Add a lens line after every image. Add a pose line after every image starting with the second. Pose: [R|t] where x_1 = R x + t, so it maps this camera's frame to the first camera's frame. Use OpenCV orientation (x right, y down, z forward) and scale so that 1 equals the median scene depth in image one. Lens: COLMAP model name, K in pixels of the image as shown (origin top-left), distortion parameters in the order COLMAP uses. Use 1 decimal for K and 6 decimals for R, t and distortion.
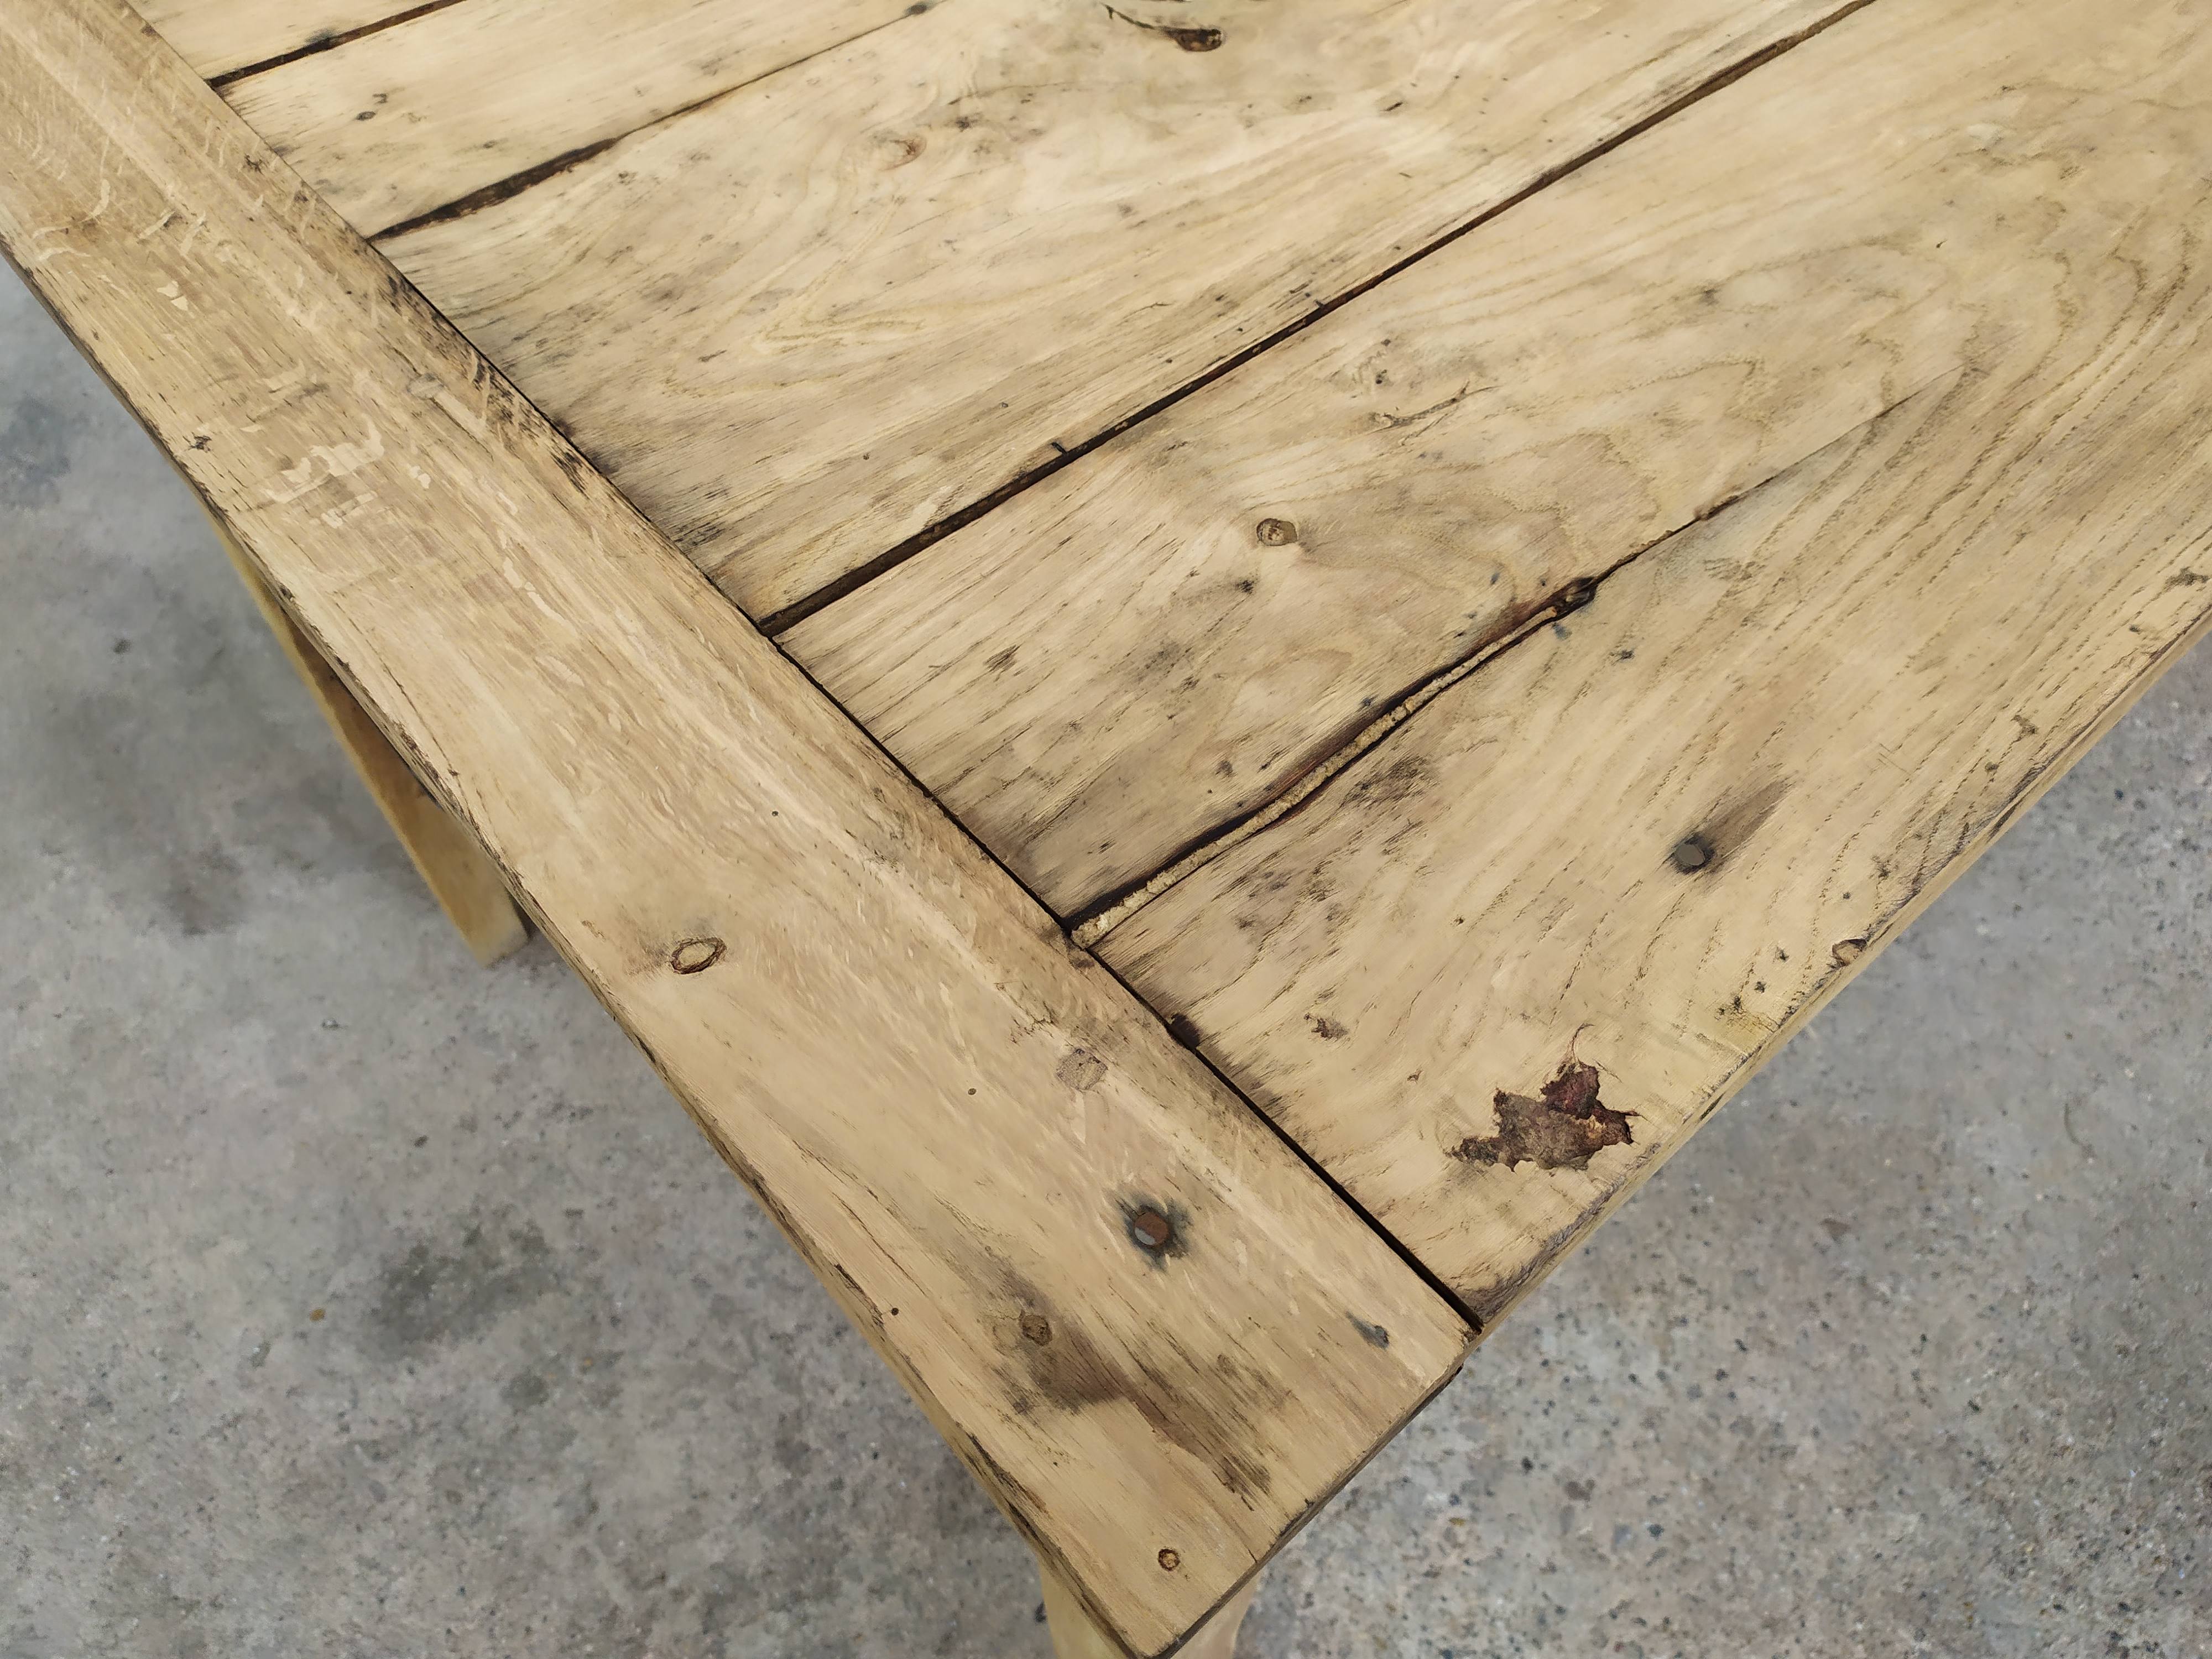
lens RADIAL K [[1678.3, 0, 1102.4], [0, 1678.3, 826.5], [0, 0, 1]] dist [0.047710, -0.050888]
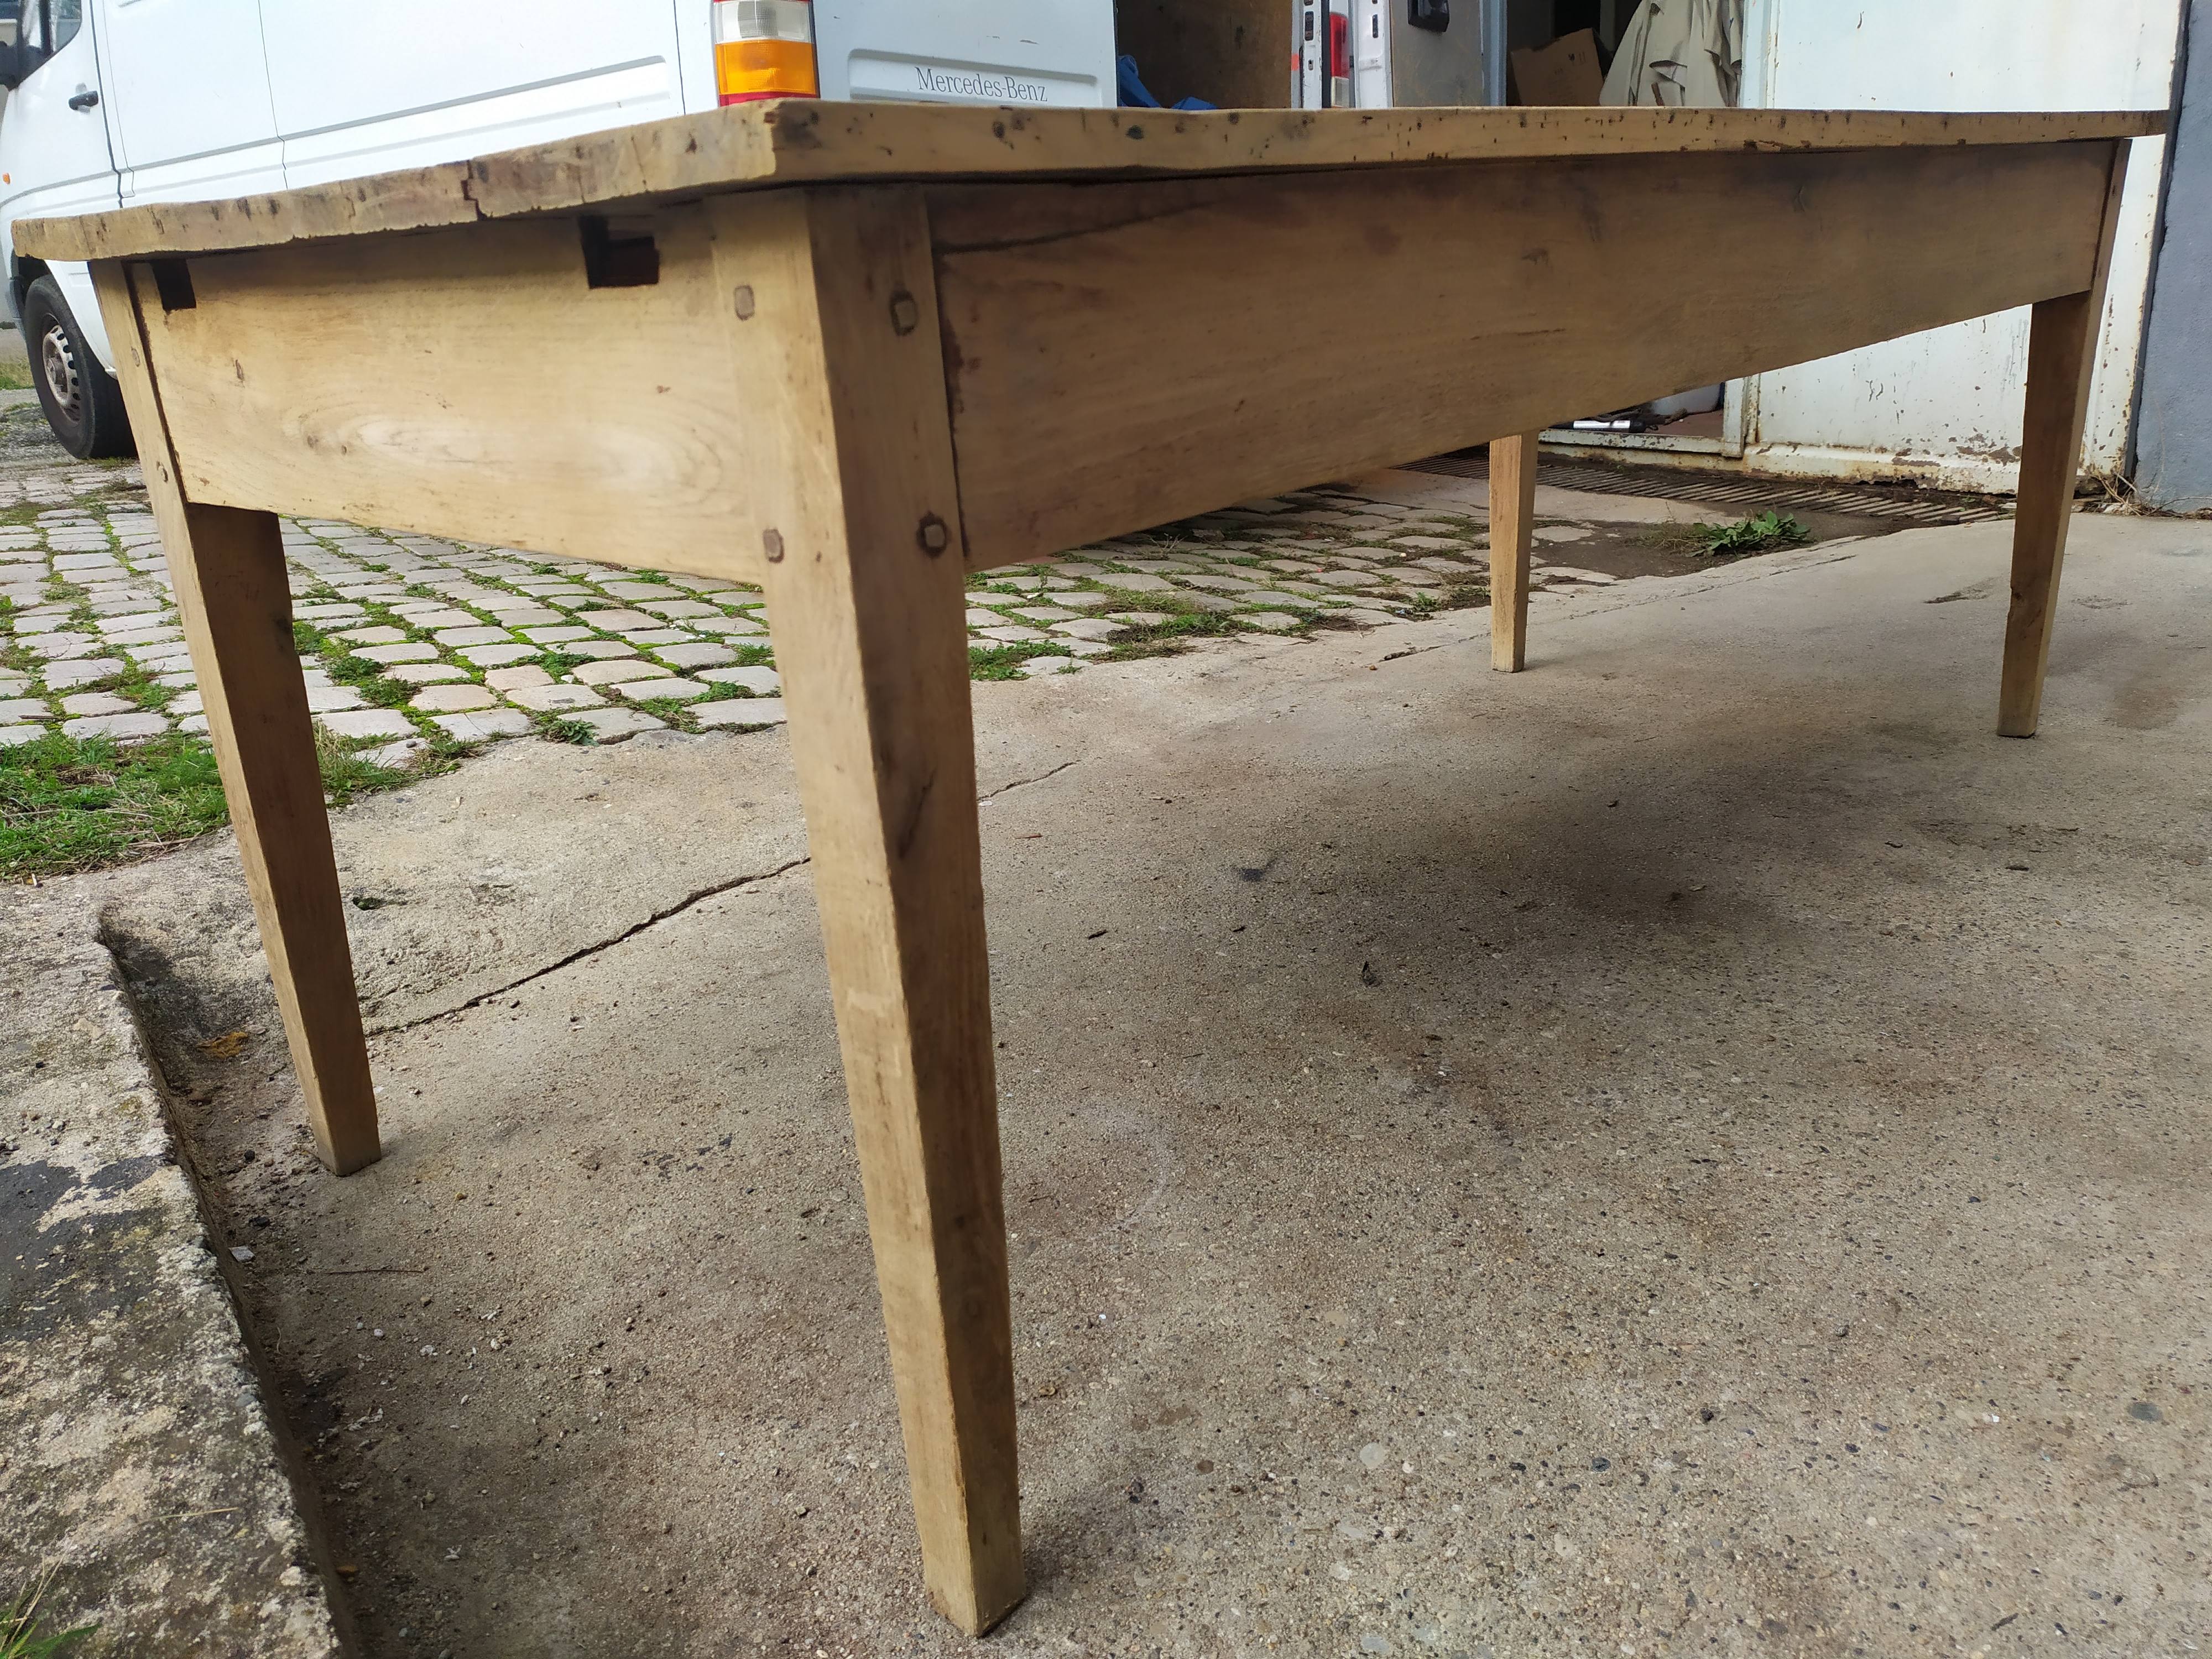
lens RADIAL K [[1641.0, 0, 1120.4], [0, 1641.0, 845.9], [0, 0, 1]] dist [0.057161, -0.061367]
pose [[-0.006065, 0.337135, -0.941437, 2.505889], [-0.759030, 0.611371, 0.223826, 1.041905], [0.651027, 0.715936, 0.252188, -0.011124]]
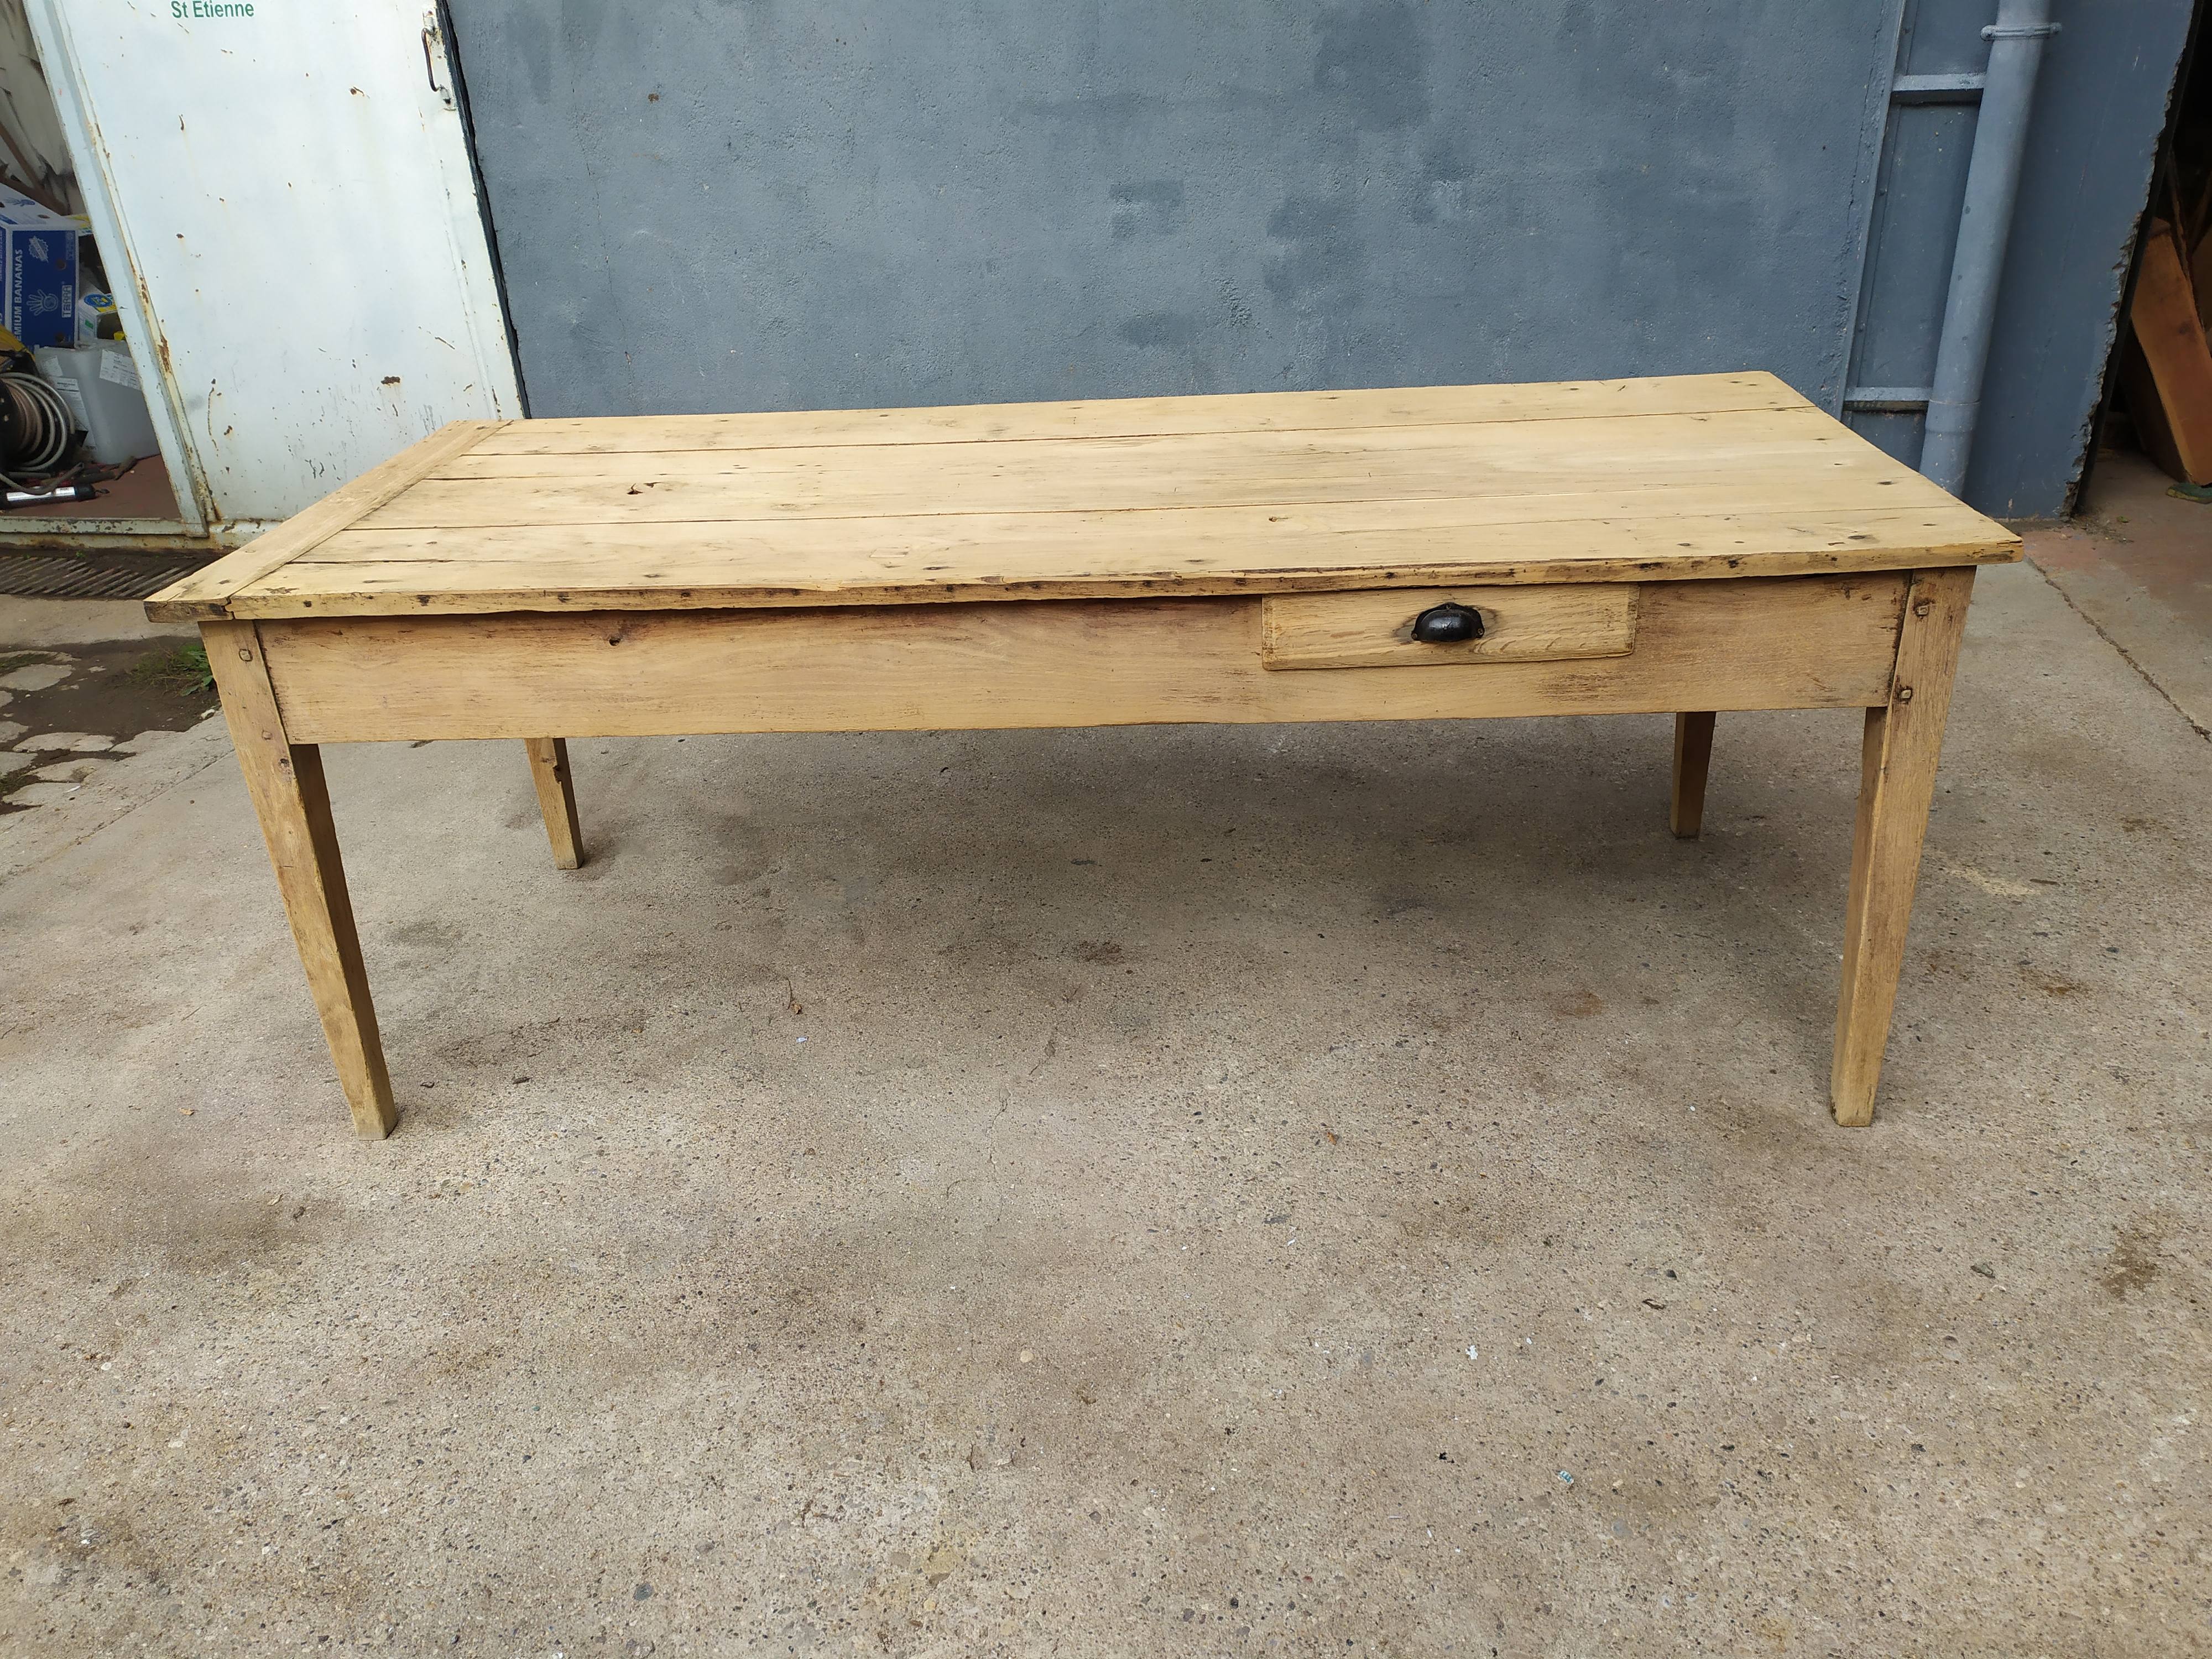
lens RADIAL K [[1641.0, 0, 1114.4], [0, 1641.0, 821.9], [0, 0, 1]] dist [0.057161, -0.061367]
pose [[0.733450, 0.272886, -0.622562, 2.891720], [-0.519099, 0.816158, -0.253815, 0.385259], [0.438847, 0.509332, 0.740266, -0.634880]]
